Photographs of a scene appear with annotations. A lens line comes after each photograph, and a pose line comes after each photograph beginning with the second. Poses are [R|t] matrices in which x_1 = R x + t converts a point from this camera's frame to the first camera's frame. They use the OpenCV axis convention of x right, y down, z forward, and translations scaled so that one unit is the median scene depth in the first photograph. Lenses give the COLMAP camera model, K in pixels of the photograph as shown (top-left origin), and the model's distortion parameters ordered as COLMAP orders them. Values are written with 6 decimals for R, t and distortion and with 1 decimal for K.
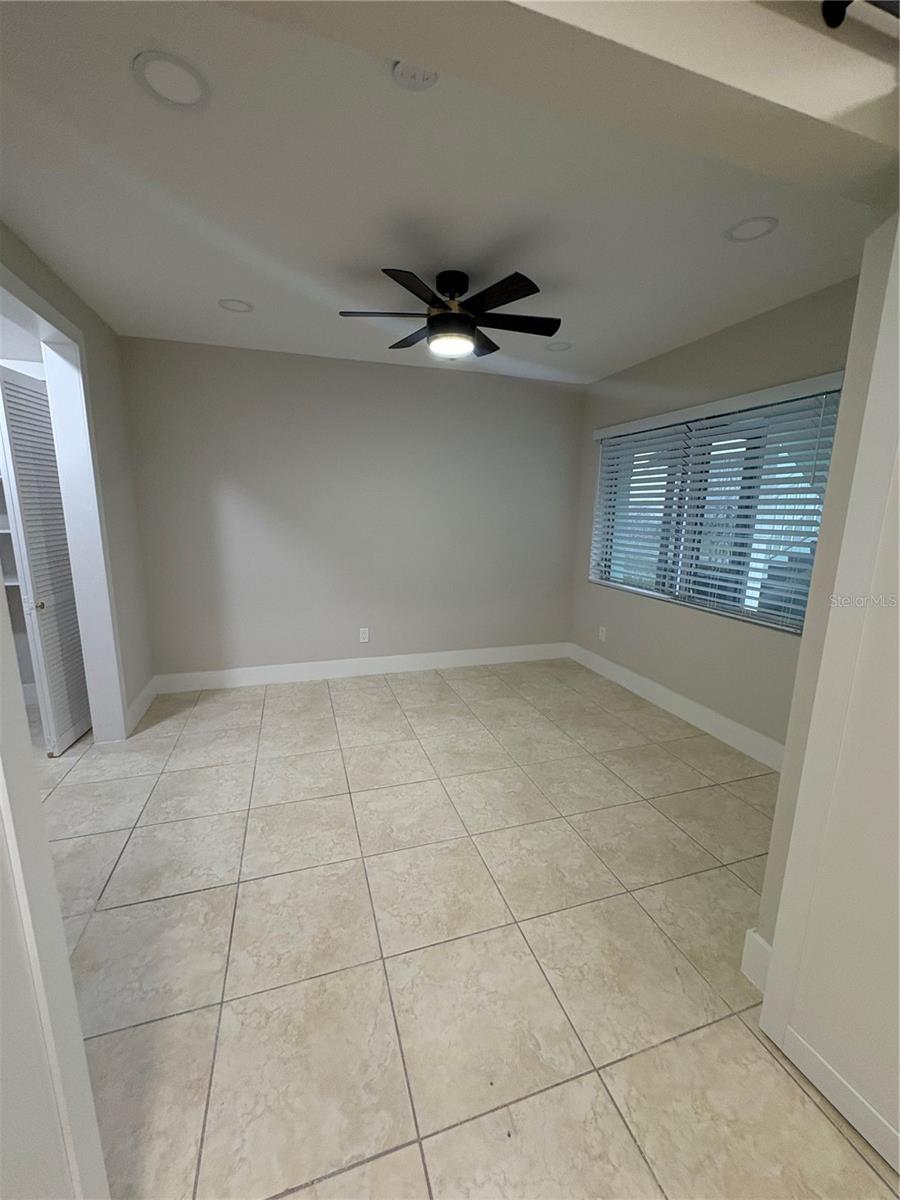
lens RADIAL K [[479.4, 0, 445.3], [0, 479.4, 598.9], [0, 0, 1]] dist [0.000743, -0.000060]
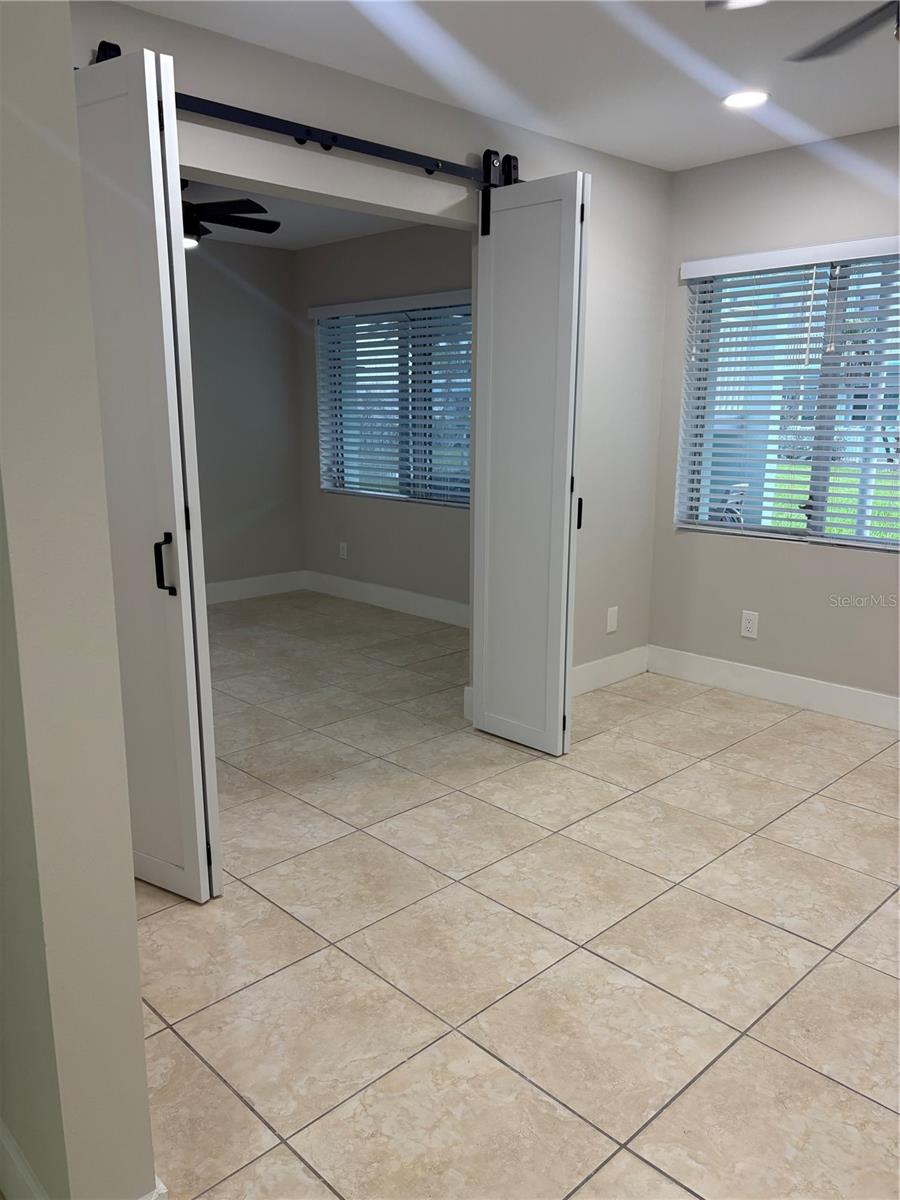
lens RADIAL K [[921.3, 0, 466.9], [0, 921.3, 606.9], [0, 0, 1]] dist [0.047102, -0.046285]
pose [[0.886624, -0.109715, 0.449288, -0.274446], [0.095804, 0.993953, 0.053661, 0.129057], [-0.452459, -0.004533, 0.891774, -0.685107]]
